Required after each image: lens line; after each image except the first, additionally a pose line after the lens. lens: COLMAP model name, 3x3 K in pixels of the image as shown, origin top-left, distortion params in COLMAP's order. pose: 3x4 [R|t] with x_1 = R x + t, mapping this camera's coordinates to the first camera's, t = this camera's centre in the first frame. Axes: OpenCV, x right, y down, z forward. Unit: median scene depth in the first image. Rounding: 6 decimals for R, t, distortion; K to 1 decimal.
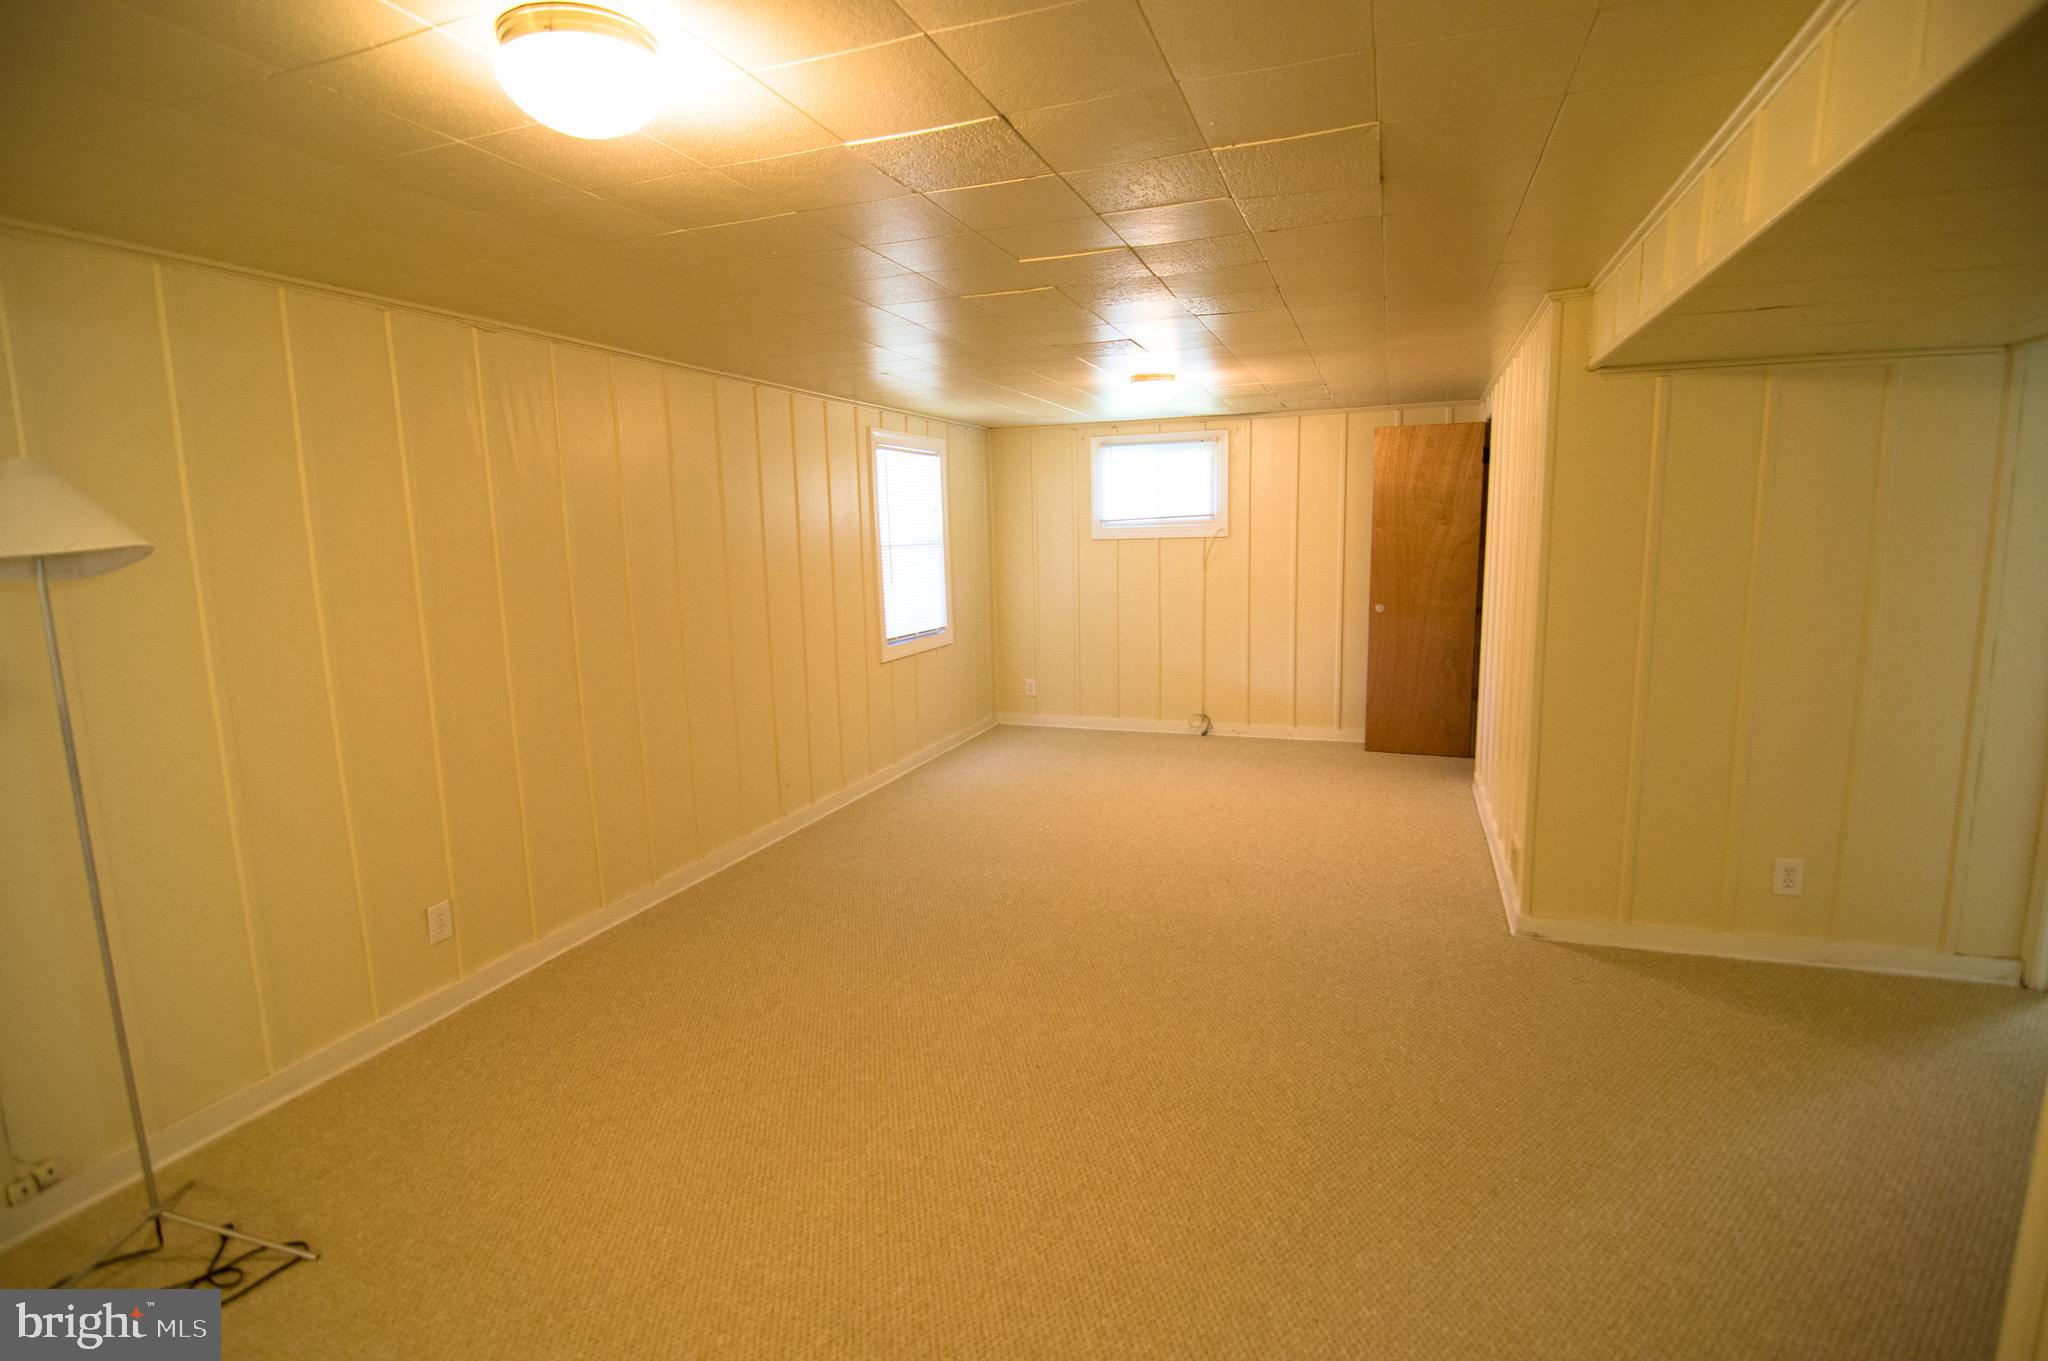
lens RADIAL K [[997.0, 0, 1018.4], [0, 997.0, 682.6], [0, 0, 1]] dist [-0.016464, -0.003470]
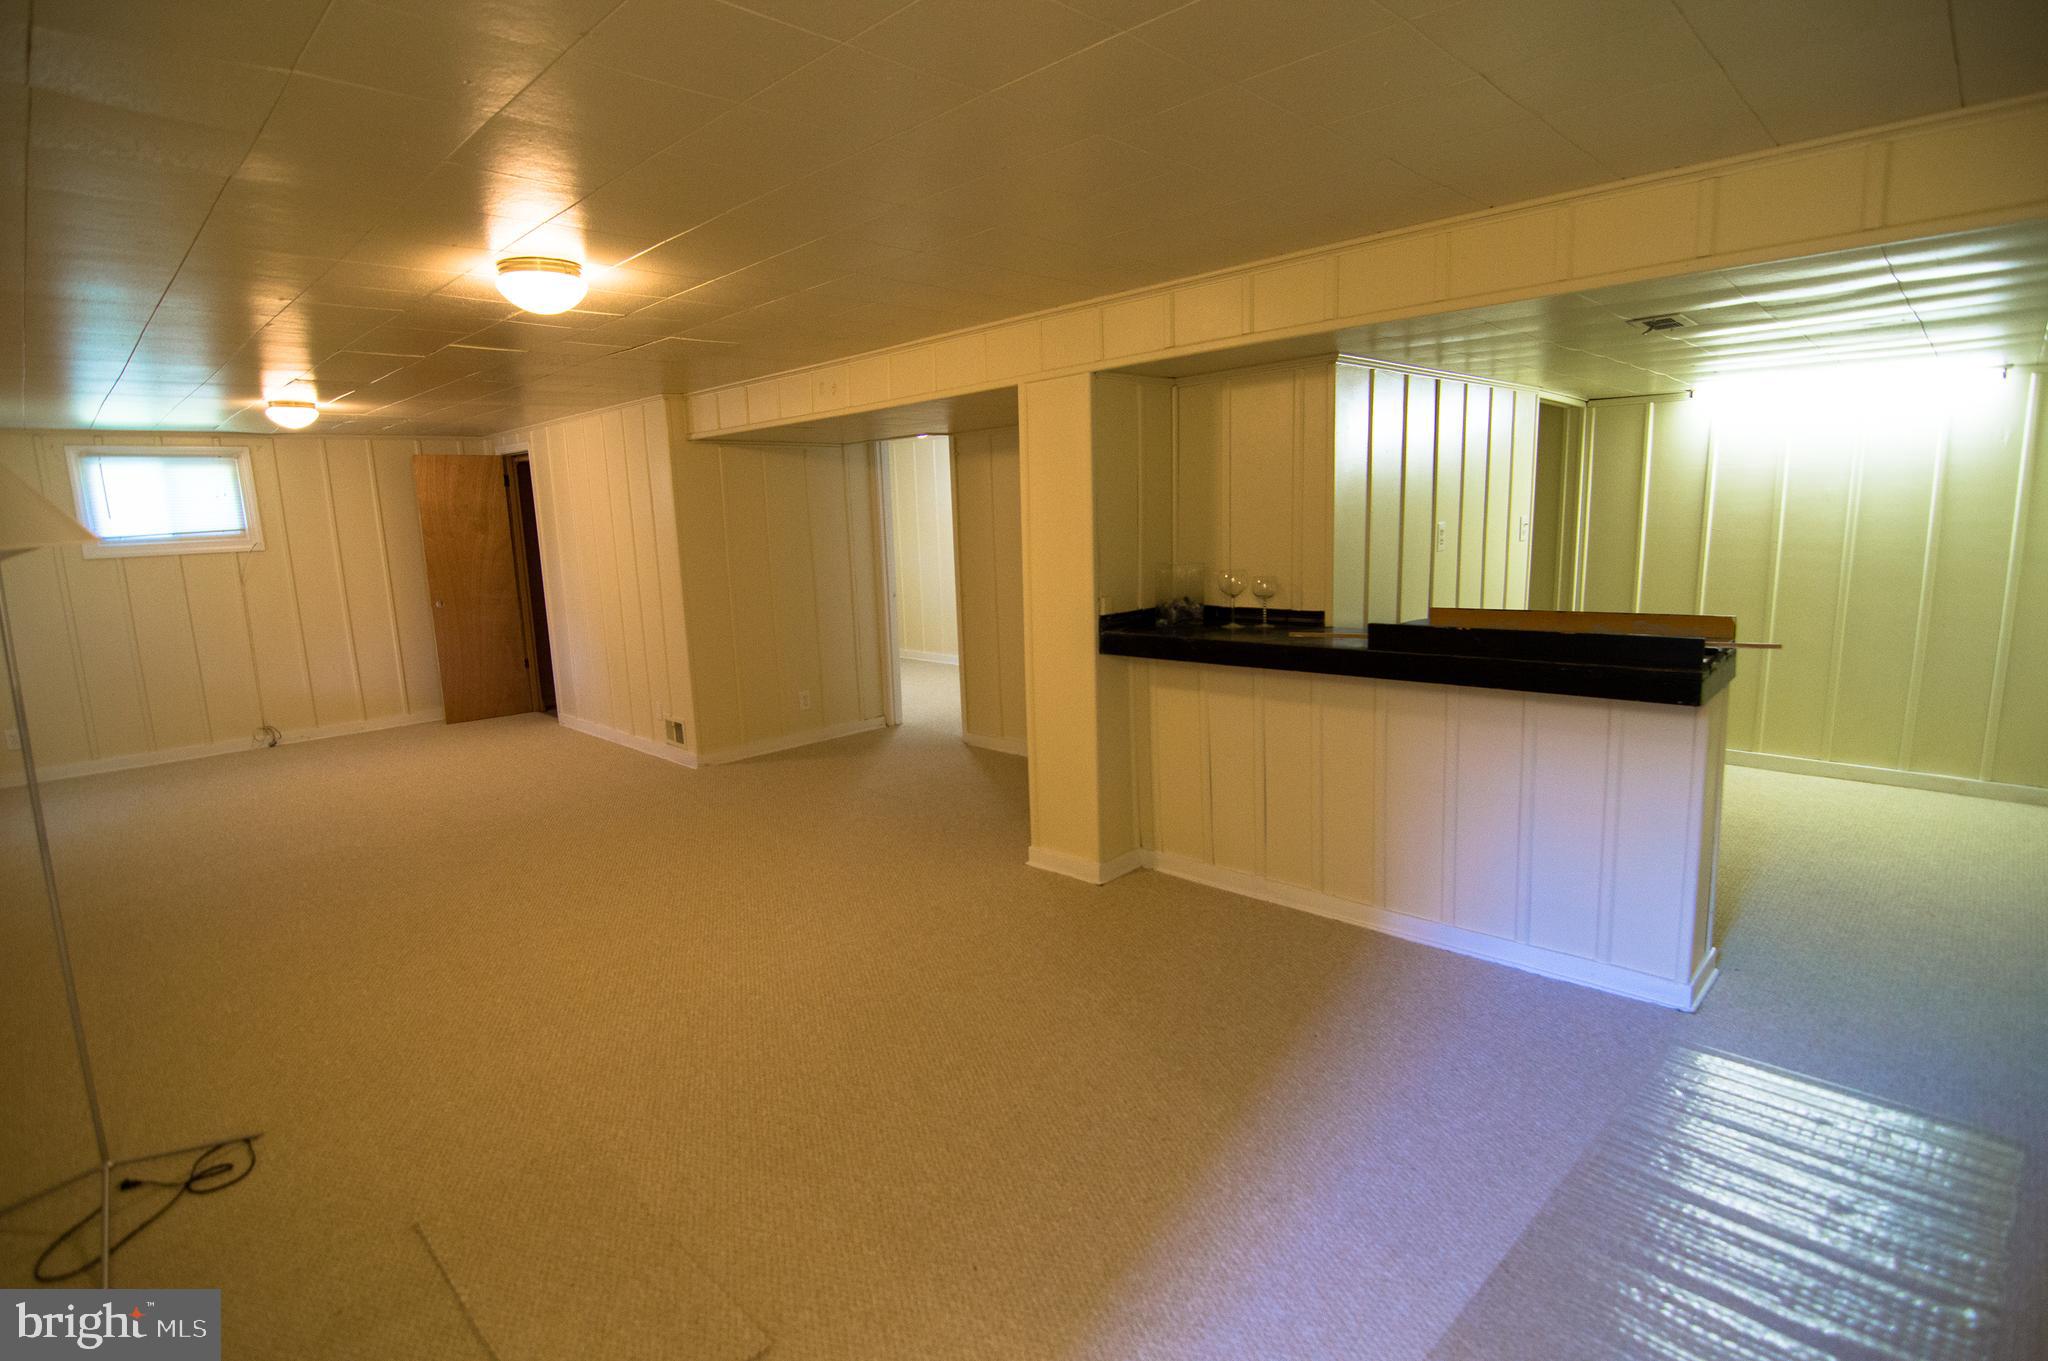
lens RADIAL K [[997.0, 0, 1022.9], [0, 997.0, 679.9], [0, 0, 1]] dist [-0.016464, -0.003470]
pose [[0.406194, -0.142845, 0.902553, -0.417696], [0.162883, 0.983207, 0.082305, 0.029384], [-0.899153, 0.113579, 0.422639, -0.123638]]
